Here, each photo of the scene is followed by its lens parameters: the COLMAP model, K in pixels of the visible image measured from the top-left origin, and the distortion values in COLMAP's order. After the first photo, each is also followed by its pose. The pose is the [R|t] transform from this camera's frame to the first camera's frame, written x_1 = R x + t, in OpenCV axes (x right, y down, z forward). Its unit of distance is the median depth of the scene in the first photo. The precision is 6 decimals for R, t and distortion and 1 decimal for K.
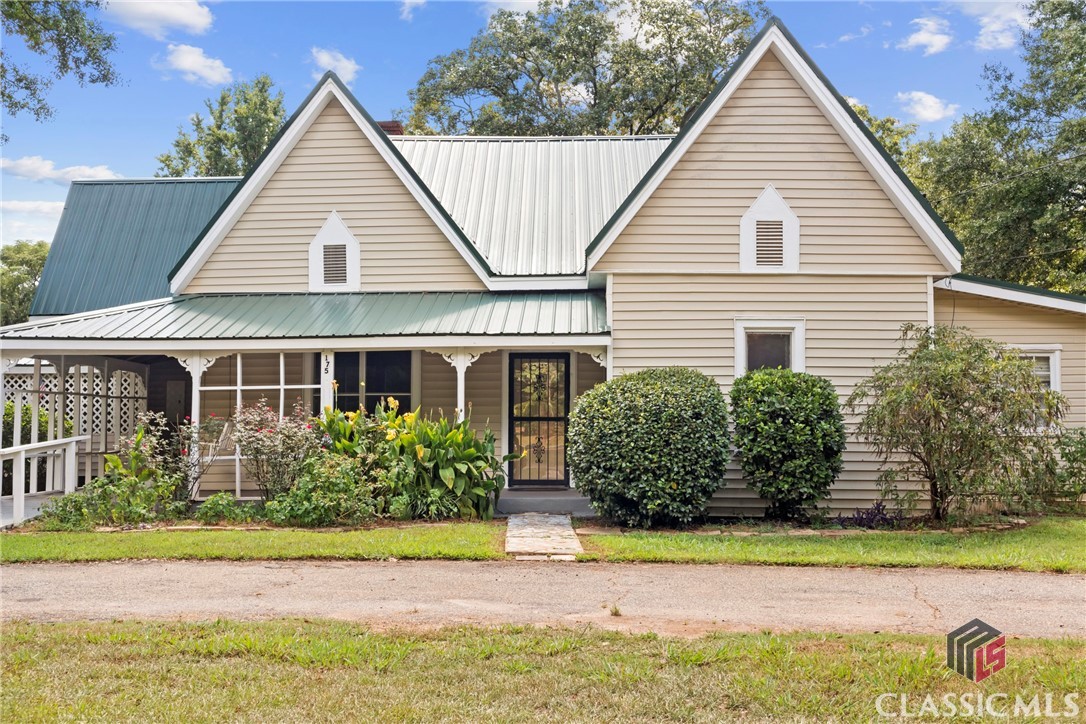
lens RADIAL K [[1168.5, 0, 543.0], [0, 1168.5, 362.0], [0, 0, 1]] dist [-0.021547, -0.017266]
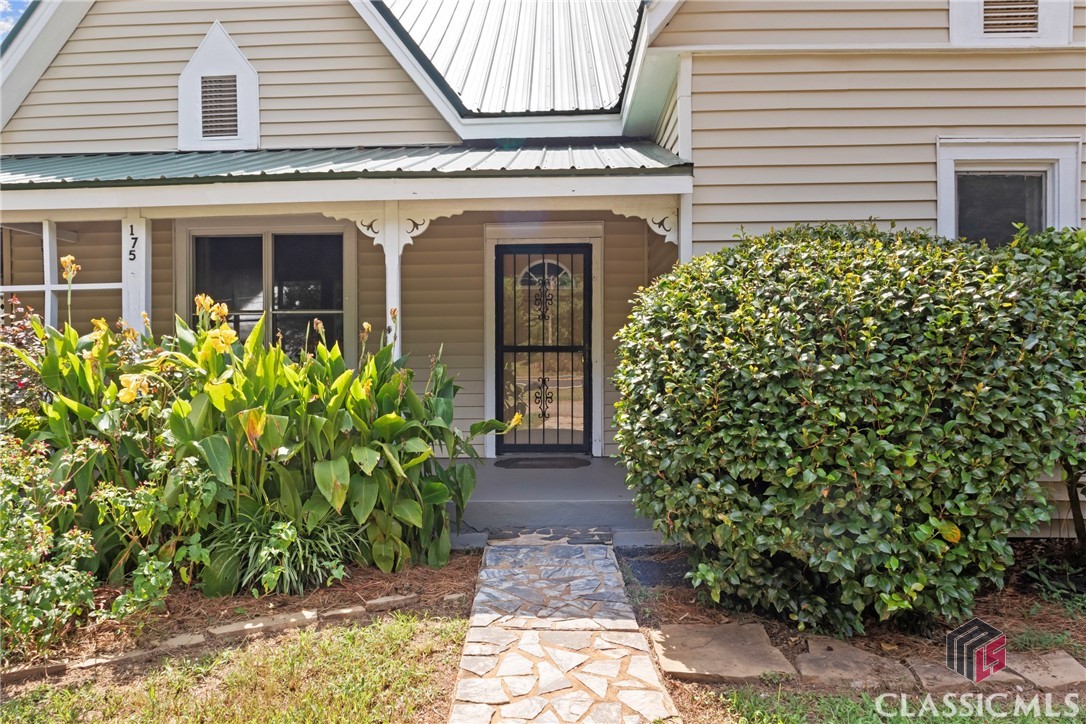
lens RADIAL K [[765.3, 0, 543.0], [0, 765.3, 362.0], [0, 0, 1]] dist [-0.004261, -0.001084]
pose [[0.999978, -0.005711, 0.003416, -0.005782], [0.005506, 0.998357, 0.057031, 0.036370], [-0.003736, -0.057011, 0.998367, 0.662107]]
